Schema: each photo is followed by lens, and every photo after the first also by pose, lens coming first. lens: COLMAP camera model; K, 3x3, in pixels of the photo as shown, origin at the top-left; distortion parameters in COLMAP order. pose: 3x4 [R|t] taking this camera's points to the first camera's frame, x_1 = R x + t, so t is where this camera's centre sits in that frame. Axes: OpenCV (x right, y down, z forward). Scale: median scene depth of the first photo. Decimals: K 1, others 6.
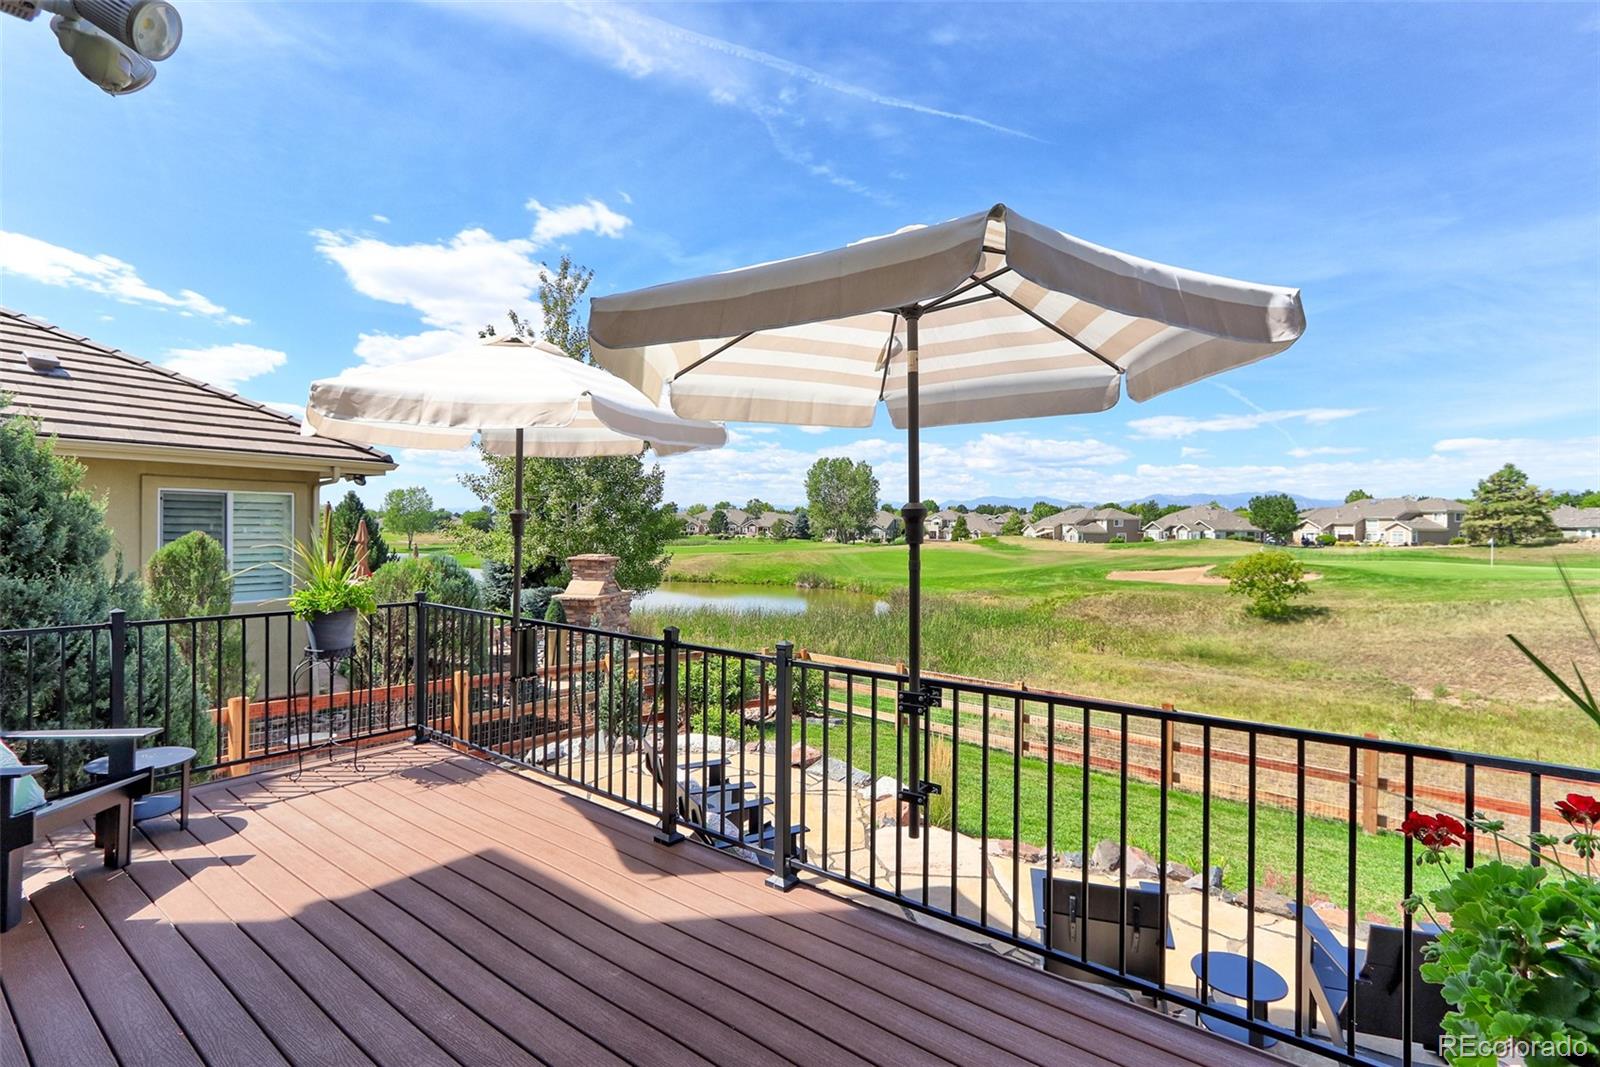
lens RADIAL K [[744.8, 0, 800.0], [0, 744.8, 533.5], [0, 0, 1]] dist [0.016541, -0.000263]
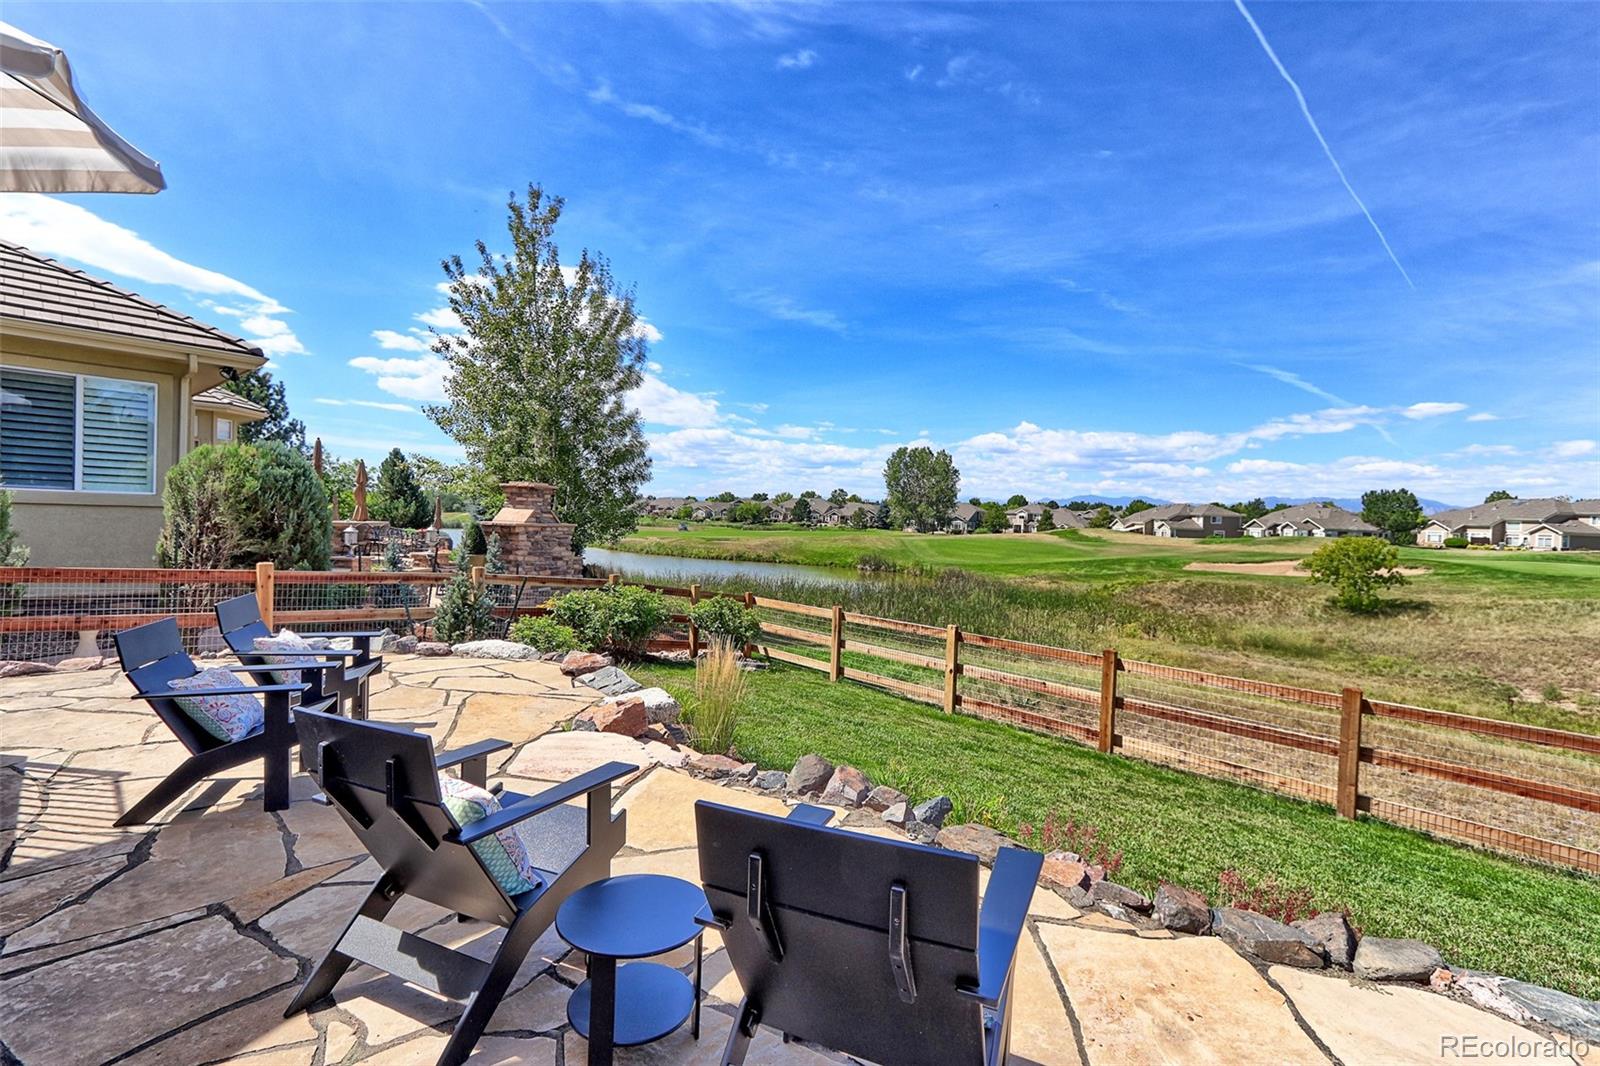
lens RADIAL K [[729.8, 0, 797.0], [0, 729.8, 530.4], [0, 0, 1]] dist [0.011169, 0.000856]
pose [[0.991482, 0.028303, -0.127132, 0.038077], [-0.027578, 0.999592, 0.007453, 0.015089], [0.127291, -0.003883, 0.991858, 0.024162]]
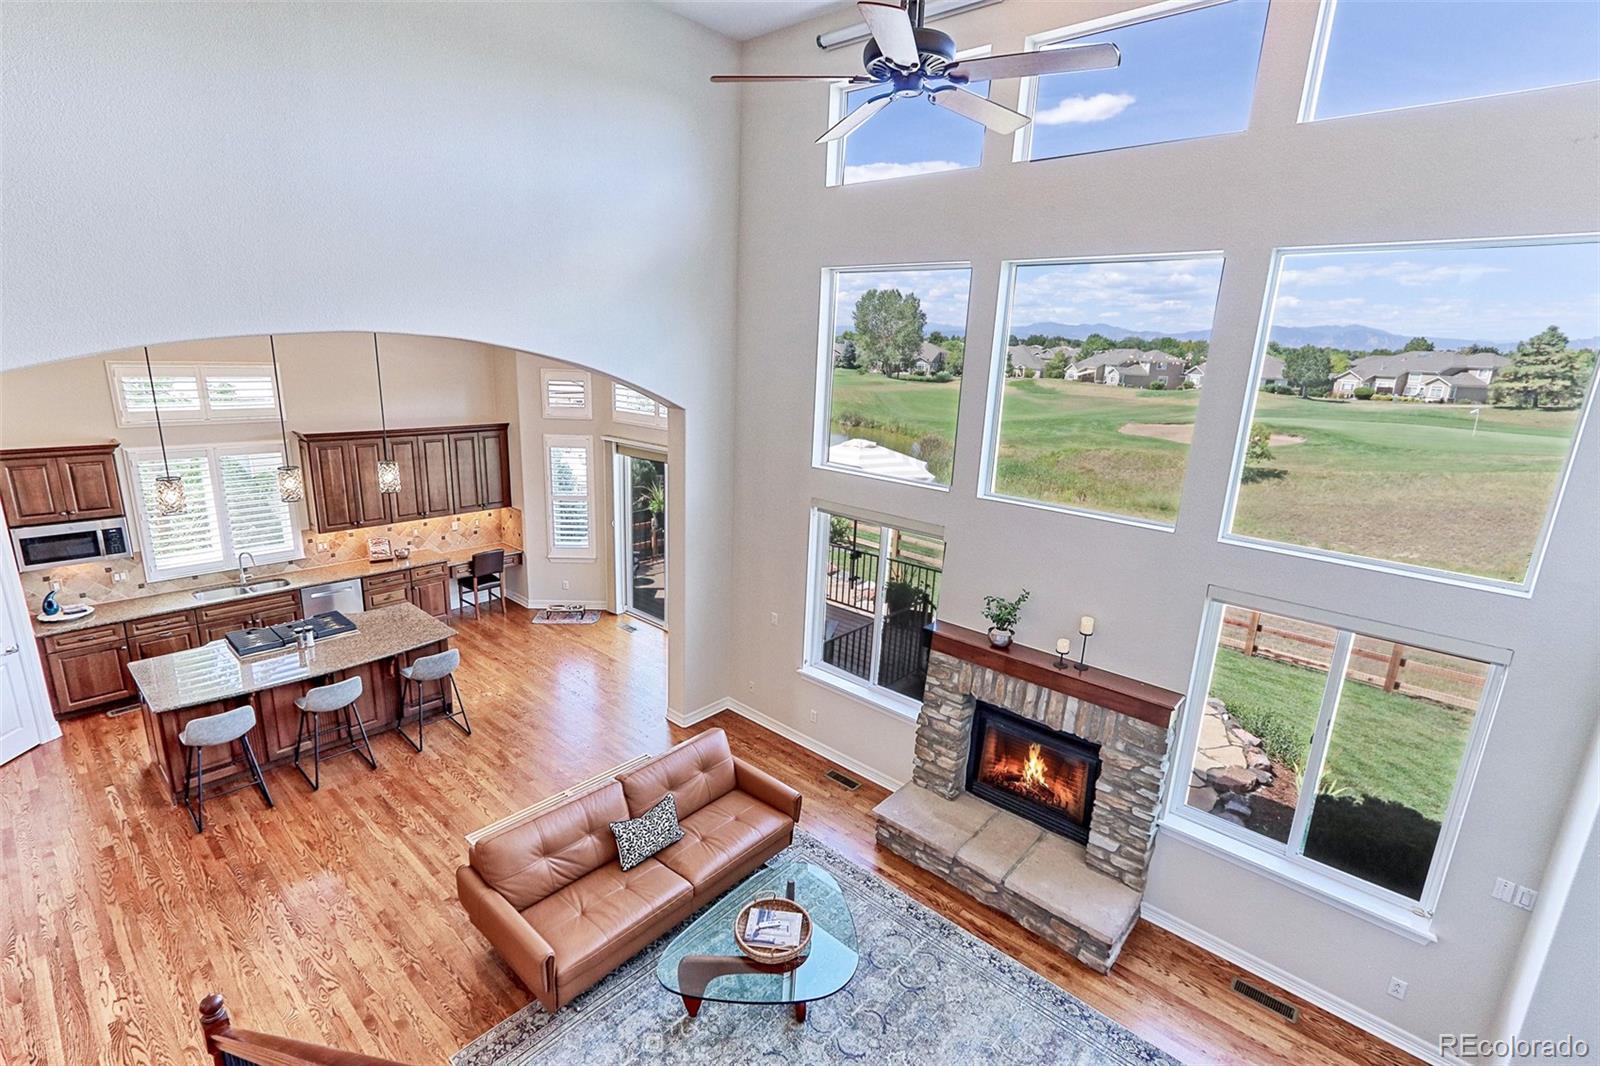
lens RADIAL K [[729.8, 0, 797.0], [0, 729.8, 530.4], [0, 0, 1]] dist [0.011169, 0.000856]
pose [[0.997174, 0.048429, -0.057427, 0.002279], [-0.033611, 0.971298, 0.235481, -0.030102], [0.067183, -0.232885, 0.970181, -0.101632]]
